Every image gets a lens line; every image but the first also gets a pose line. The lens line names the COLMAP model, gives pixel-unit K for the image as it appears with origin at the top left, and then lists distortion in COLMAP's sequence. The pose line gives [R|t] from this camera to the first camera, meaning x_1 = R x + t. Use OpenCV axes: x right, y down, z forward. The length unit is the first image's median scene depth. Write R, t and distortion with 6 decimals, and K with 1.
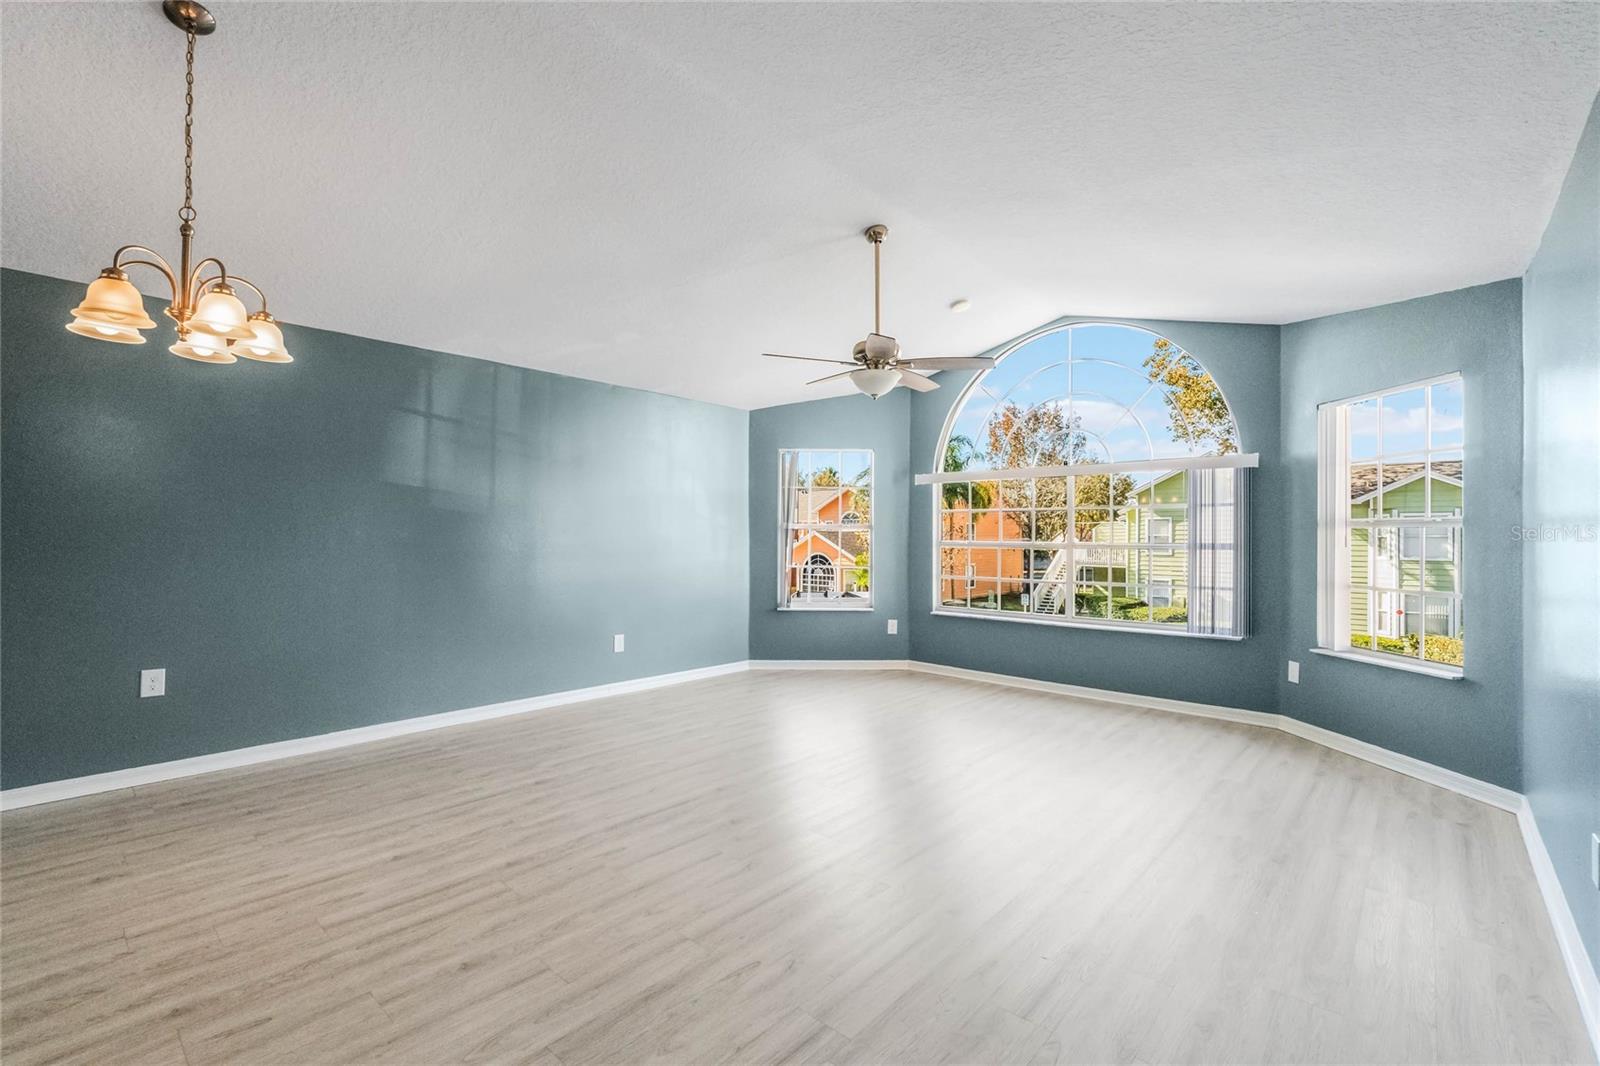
lens RADIAL K [[707.1, 0, 796.8], [0, 707.1, 532.8], [0, 0, 1]] dist [-0.003756, 0.001212]
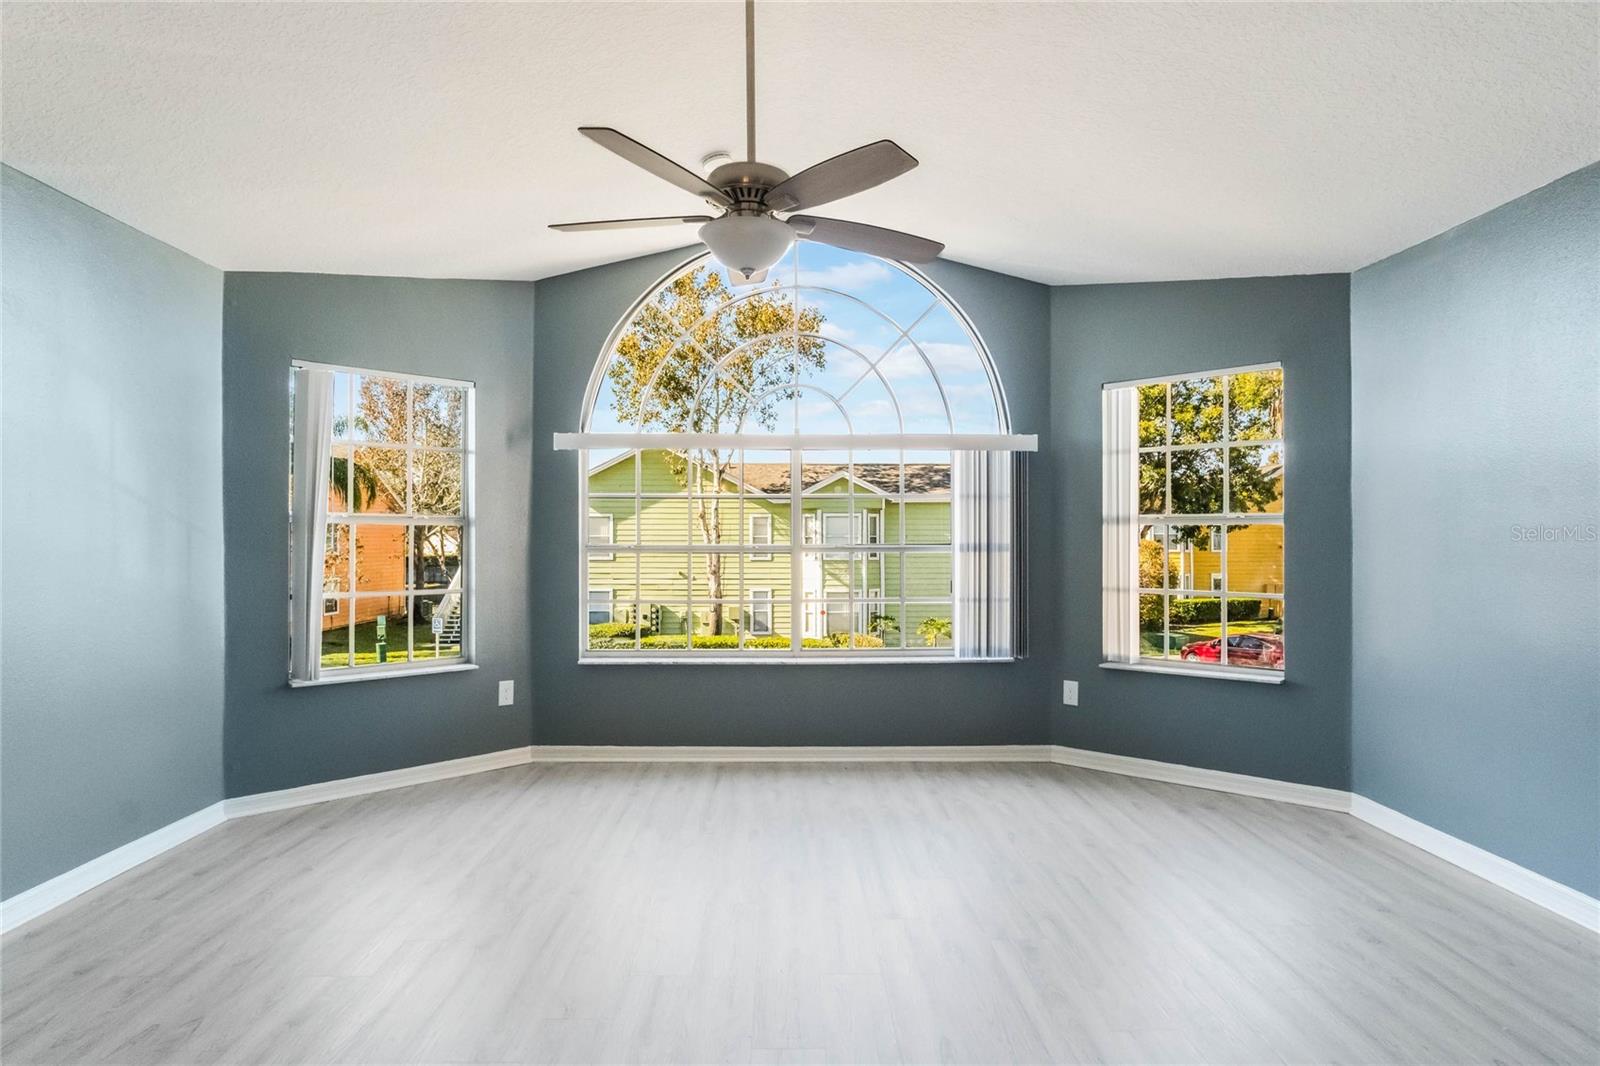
lens RADIAL K [[914.8, 0, 800.0], [0, 914.8, 536.9], [0, 0, 1]] dist [0.004680, -0.001546]
pose [[0.725836, -0.002878, 0.687862, -0.307330], [0.000363, 0.999993, 0.003801, 0.003269], [-0.687868, -0.002509, 0.725832, 0.428951]]
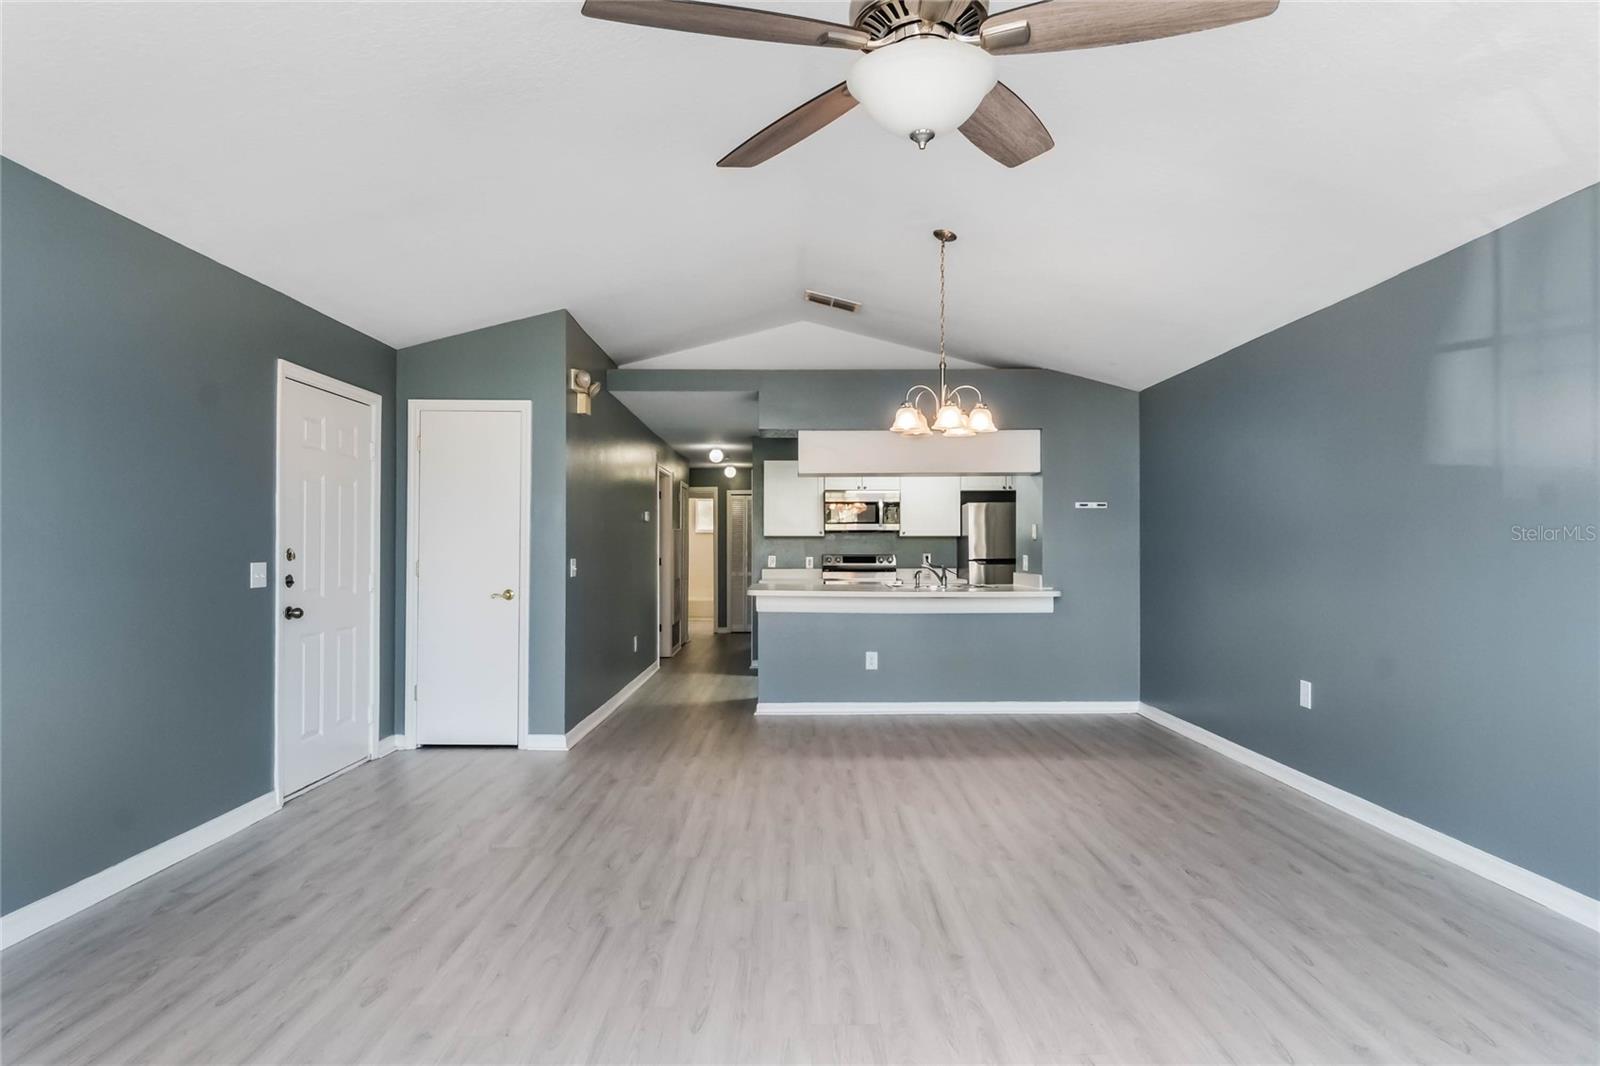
lens RADIAL K [[914.8, 0, 793.1], [0, 914.8, 537.2], [0, 0, 1]] dist [0.004680, -0.001546]
pose [[-0.744876, -0.018794, -0.666938, 0.417352], [-0.004359, 0.999719, -0.023303, 0.015608], [0.667188, -0.014451, -0.744749, 1.181485]]
